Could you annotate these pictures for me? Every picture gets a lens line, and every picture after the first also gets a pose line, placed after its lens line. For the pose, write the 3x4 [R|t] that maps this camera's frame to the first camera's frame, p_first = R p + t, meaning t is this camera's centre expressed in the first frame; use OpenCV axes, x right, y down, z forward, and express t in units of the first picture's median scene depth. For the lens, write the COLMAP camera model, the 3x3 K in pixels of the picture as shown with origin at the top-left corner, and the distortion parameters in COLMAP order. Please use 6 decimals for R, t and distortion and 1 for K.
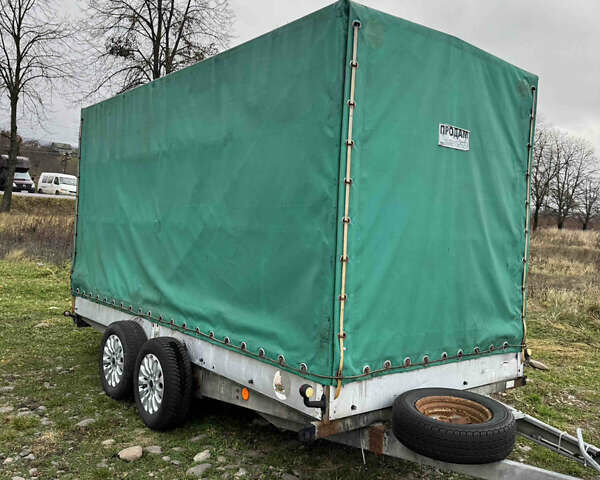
lens RADIAL K [[557.9, 0, 300.0], [0, 557.9, 240.0], [0, 0, 1]] dist [0.199753, -0.396009]
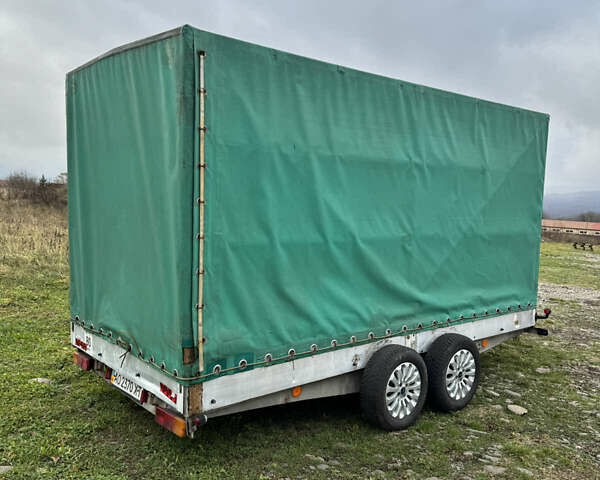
lens RADIAL K [[557.9, 0, 300.0], [0, 557.9, 240.0], [0, 0, 1]] dist [0.199753, -0.396009]
pose [[-0.024992, -0.152575, 0.987976, -1.601309], [-0.032058, 0.987899, 0.151752, -0.221607], [-0.999173, -0.027880, -0.029581, 1.598563]]
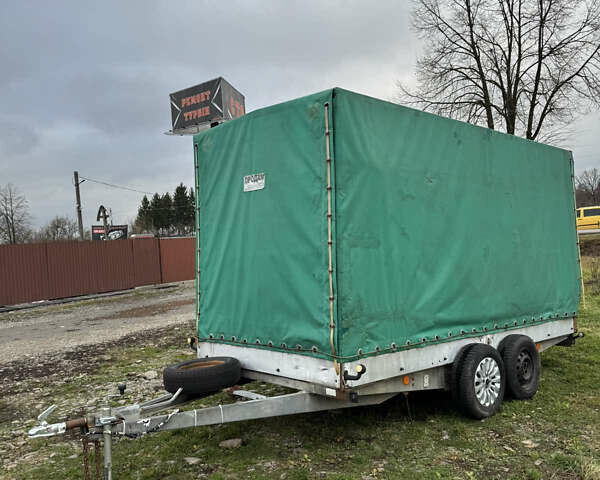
lens RADIAL K [[557.9, 0, 300.0], [0, 557.9, 240.0], [0, 0, 1]] dist [0.199753, -0.396009]
pose [[0.054450, -0.077947, -0.995469, 1.604774], [0.018603, 0.996855, -0.077038, 0.065240], [0.998343, -0.014324, 0.055729, 1.022049]]
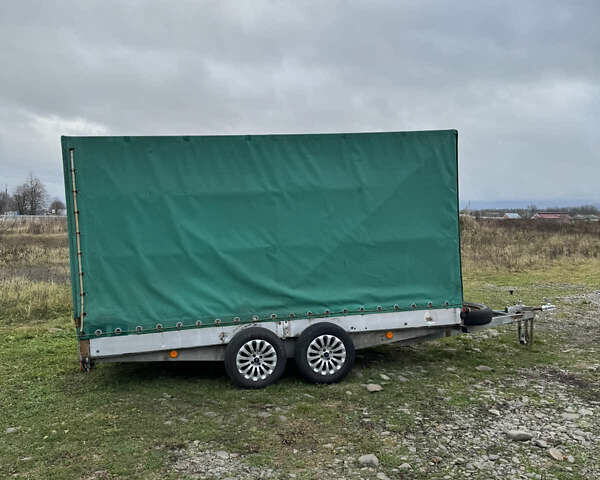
lens RADIAL K [[557.9, 0, 300.0], [0, 557.9, 240.0], [0, 0, 1]] dist [0.199753, -0.396009]
pose [[0.482592, -0.138582, 0.864812, -1.770392], [0.081975, 0.990215, 0.112932, -0.249566], [-0.872000, 0.016393, 0.489231, 0.391743]]
